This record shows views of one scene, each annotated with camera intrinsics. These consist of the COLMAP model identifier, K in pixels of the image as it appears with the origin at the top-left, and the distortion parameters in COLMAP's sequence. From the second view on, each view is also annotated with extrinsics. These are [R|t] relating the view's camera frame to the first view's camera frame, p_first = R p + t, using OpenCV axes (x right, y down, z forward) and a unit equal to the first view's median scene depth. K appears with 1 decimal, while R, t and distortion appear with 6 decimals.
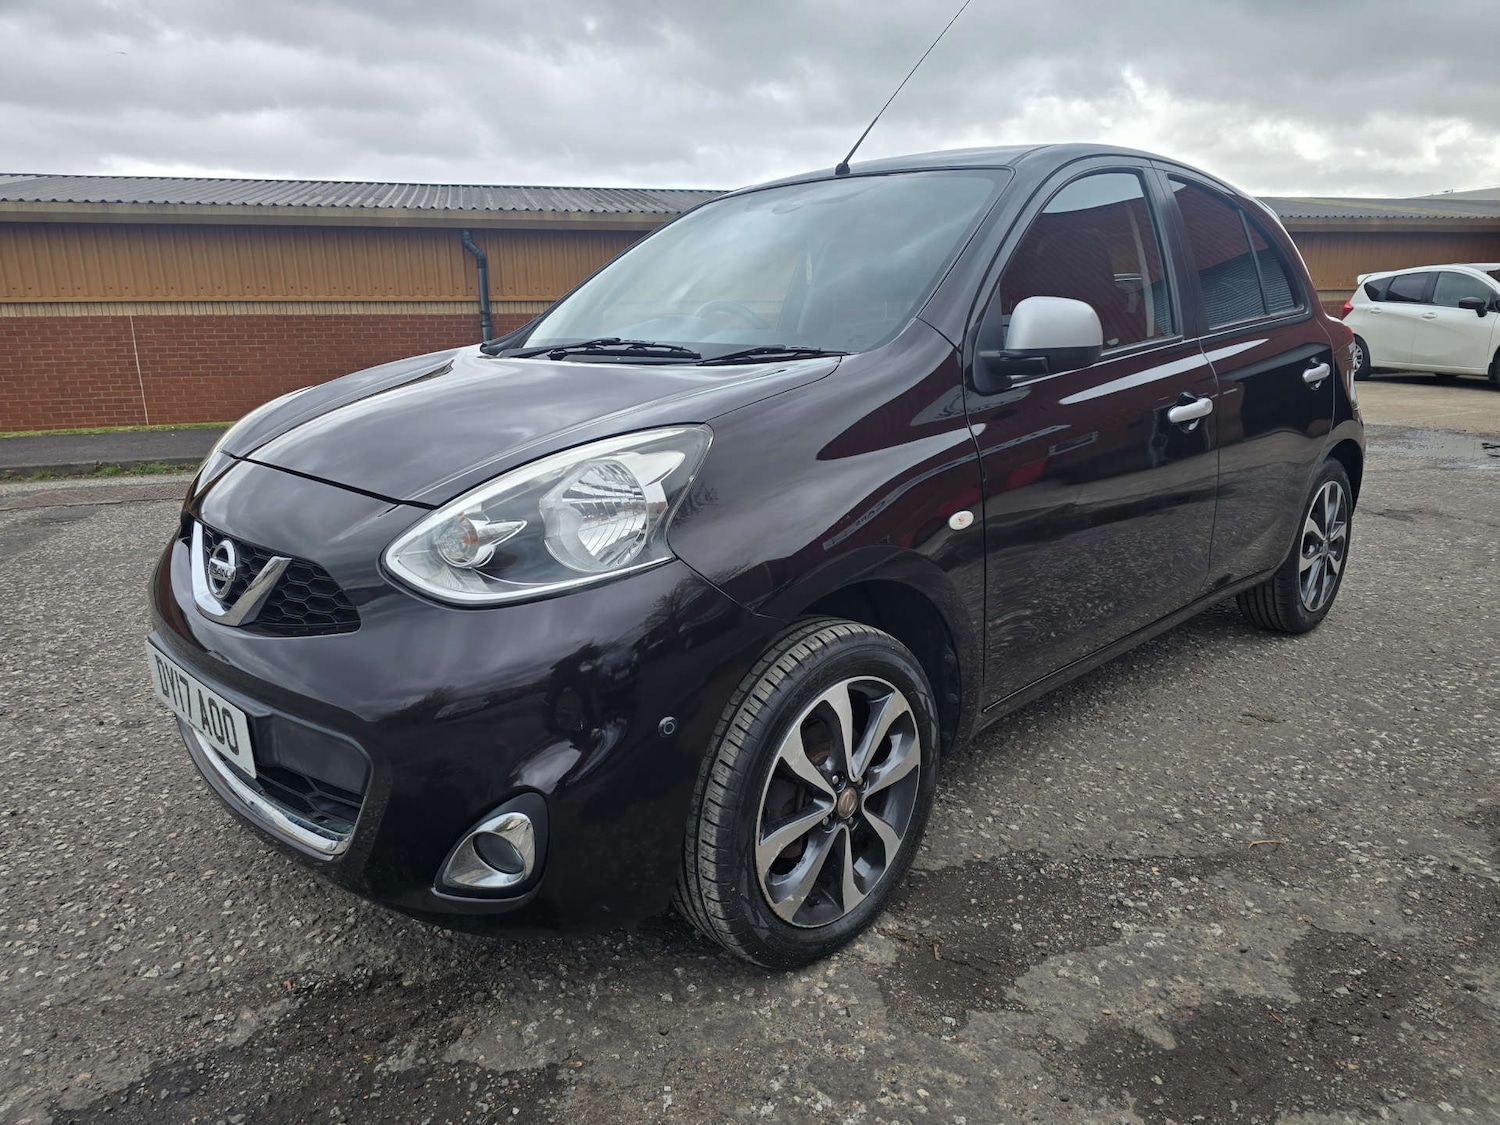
lens RADIAL K [[1005.8, 0, 771.8], [0, 1005.8, 542.5], [0, 0, 1]] dist [0.058108, -0.050245]
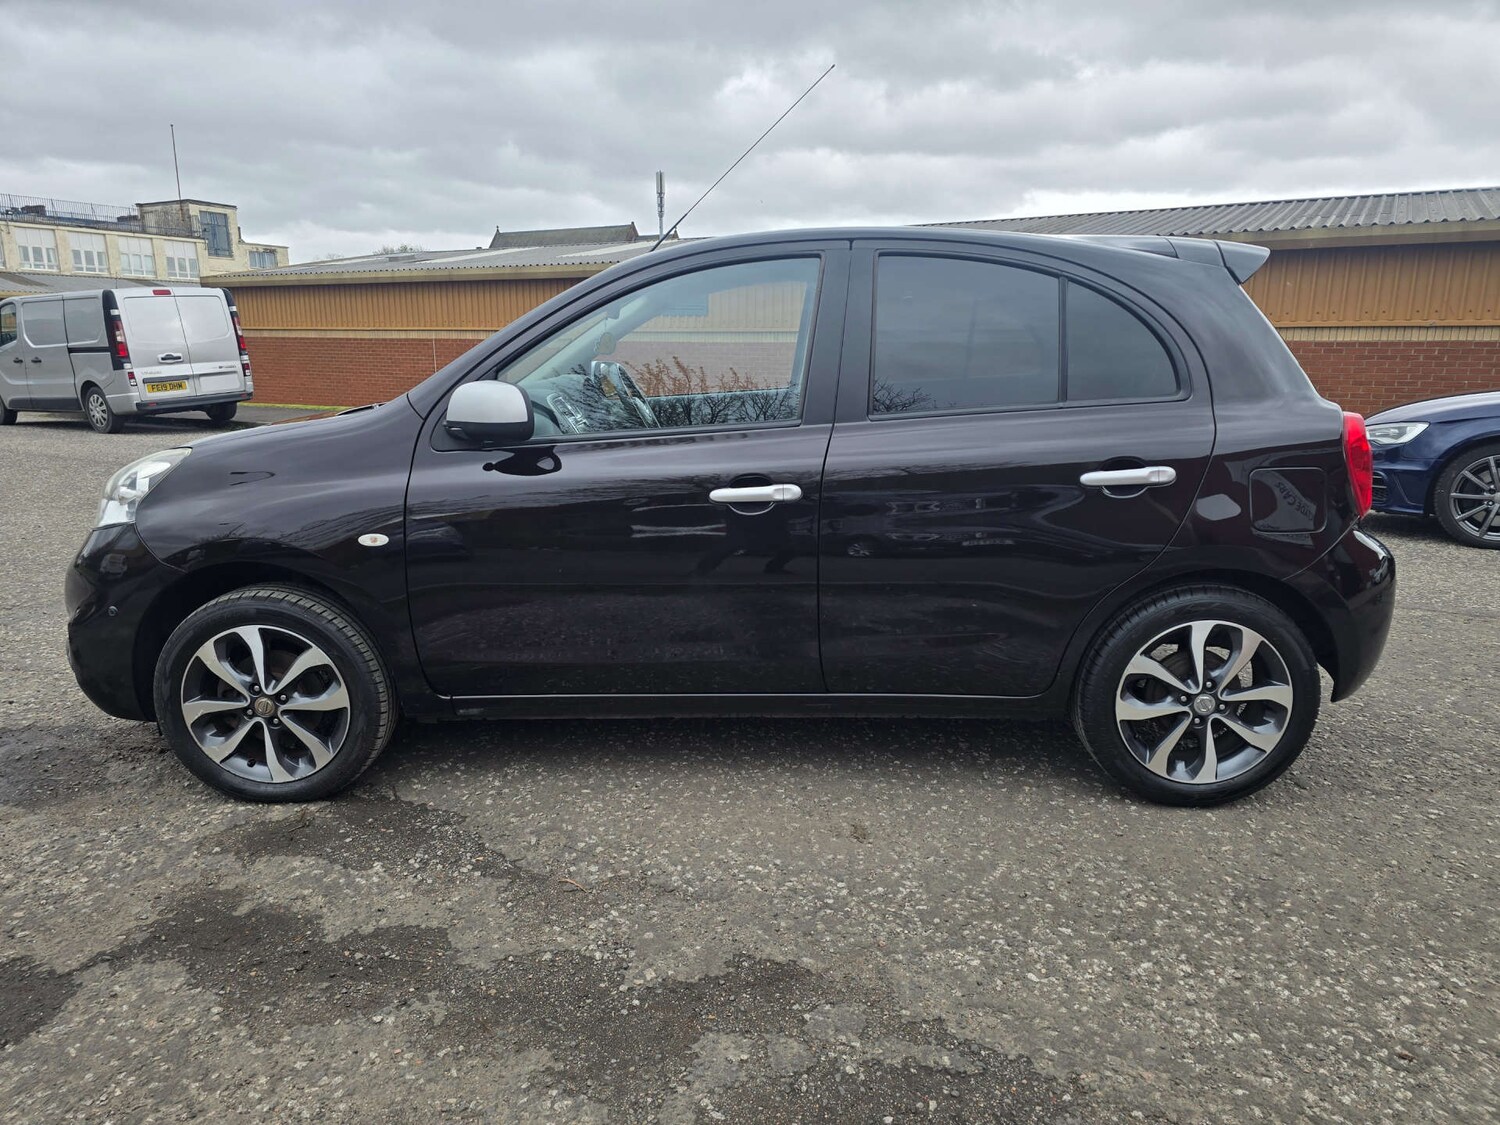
lens RADIAL K [[1005.8, 0, 751.3], [0, 1005.8, 576.5], [0, 0, 1]] dist [0.058108, -0.050245]
pose [[0.686794, 0.181624, -0.703794, 0.466881], [-0.169356, 0.981614, 0.088054, -0.055844], [0.706847, 0.058717, 0.704926, 0.123623]]
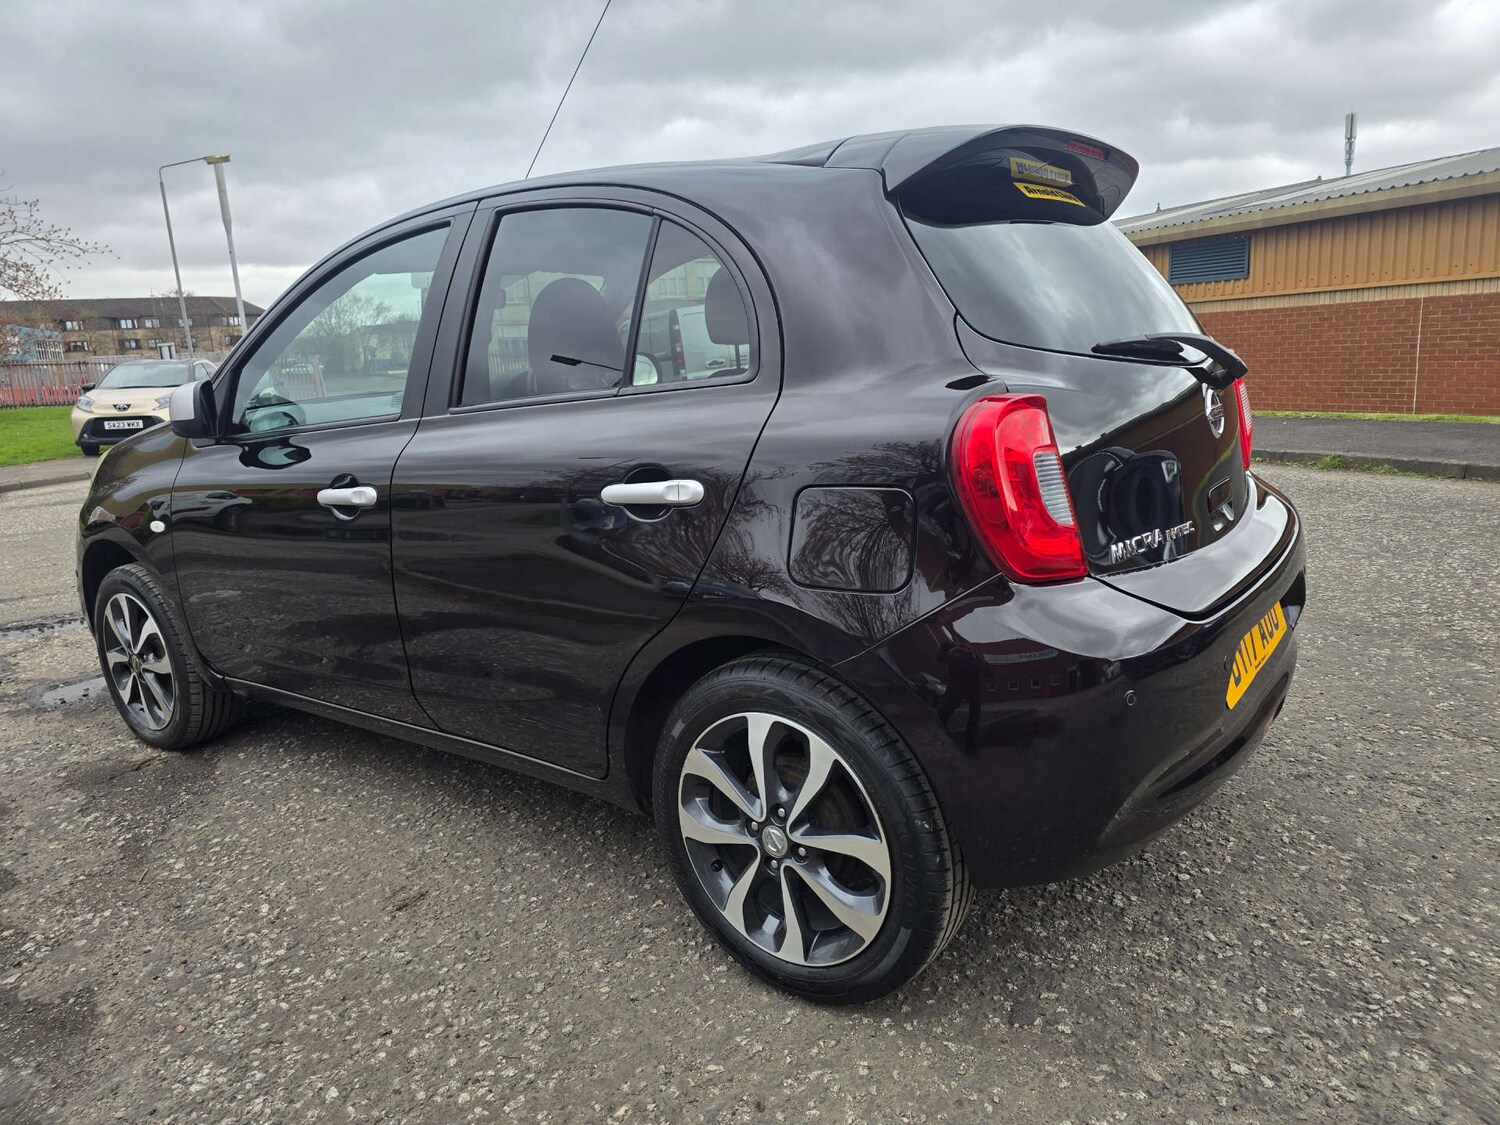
lens RADIAL K [[1005.8, 0, 754.6], [0, 1005.8, 553.0], [0, 0, 1]] dist [0.058108, -0.050245]
pose [[0.142614, 0.203656, -0.968600, 0.561034], [-0.158743, 0.970641, 0.180712, -0.125008], [0.976966, 0.127986, 0.170756, 0.501424]]
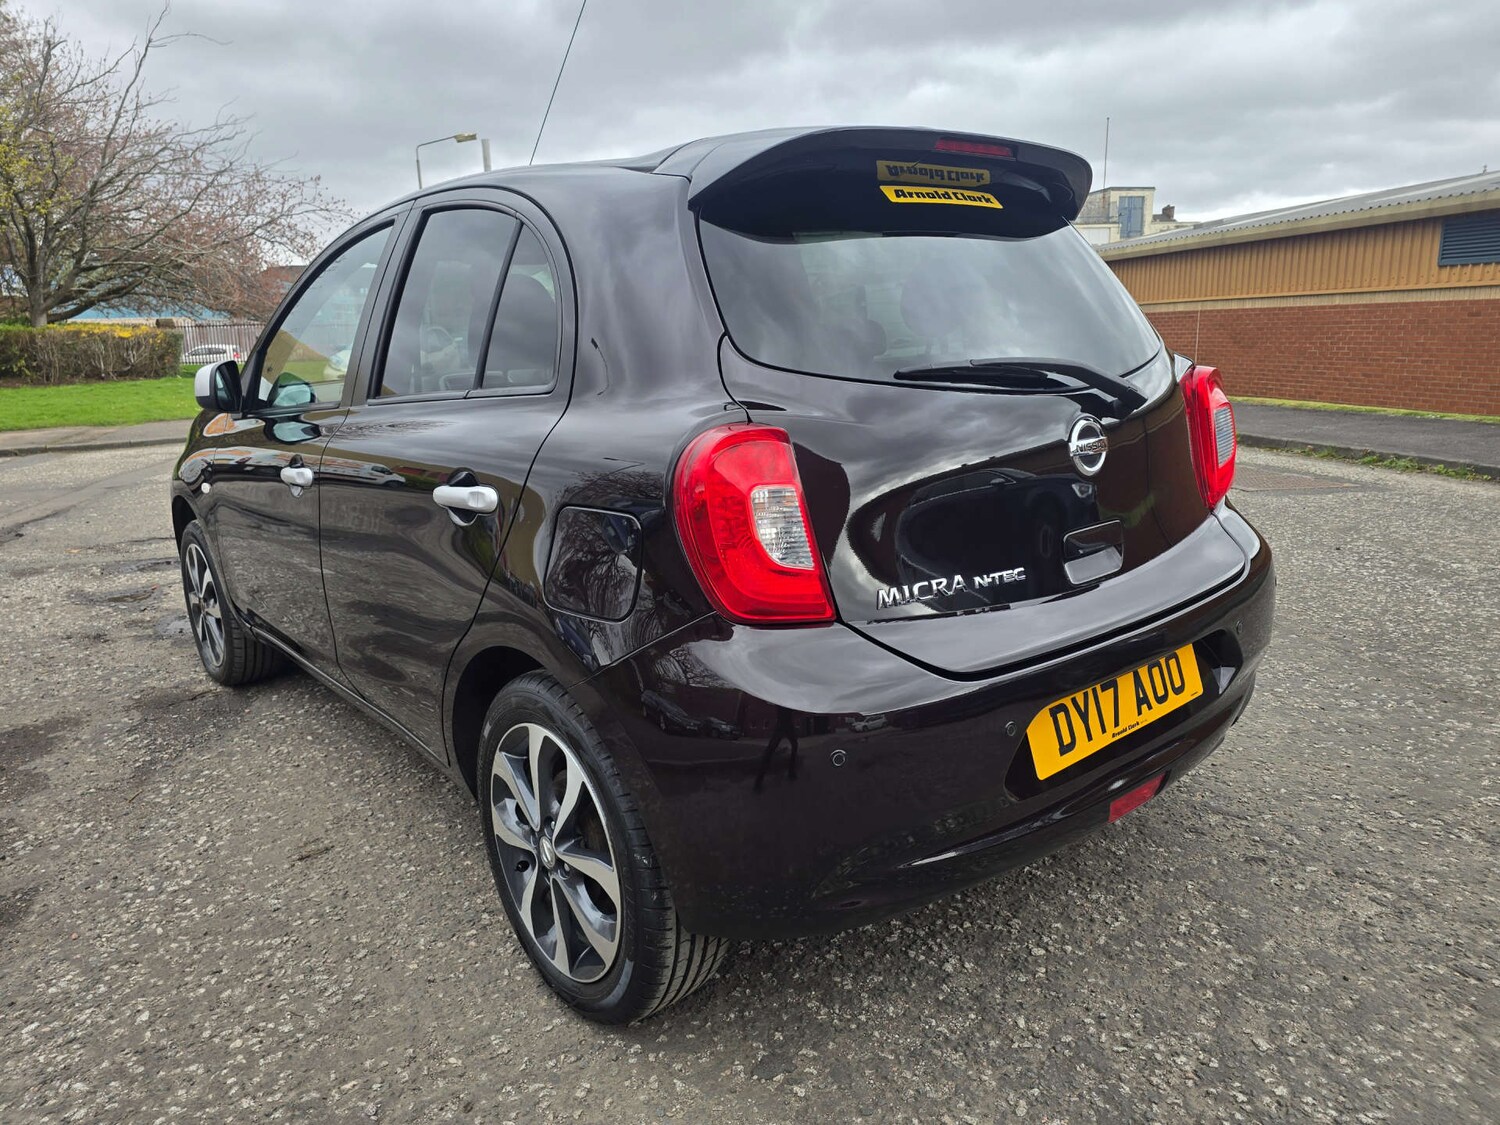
lens RADIAL K [[1005.8, 0, 733.9], [0, 1005.8, 561.5], [0, 0, 1]] dist [0.058108, -0.050245]
pose [[-0.102629, 0.238645, -0.965669, 0.554760], [-0.181944, 0.949913, 0.254088, -0.156166], [0.977938, 0.201775, -0.054069, 0.615216]]
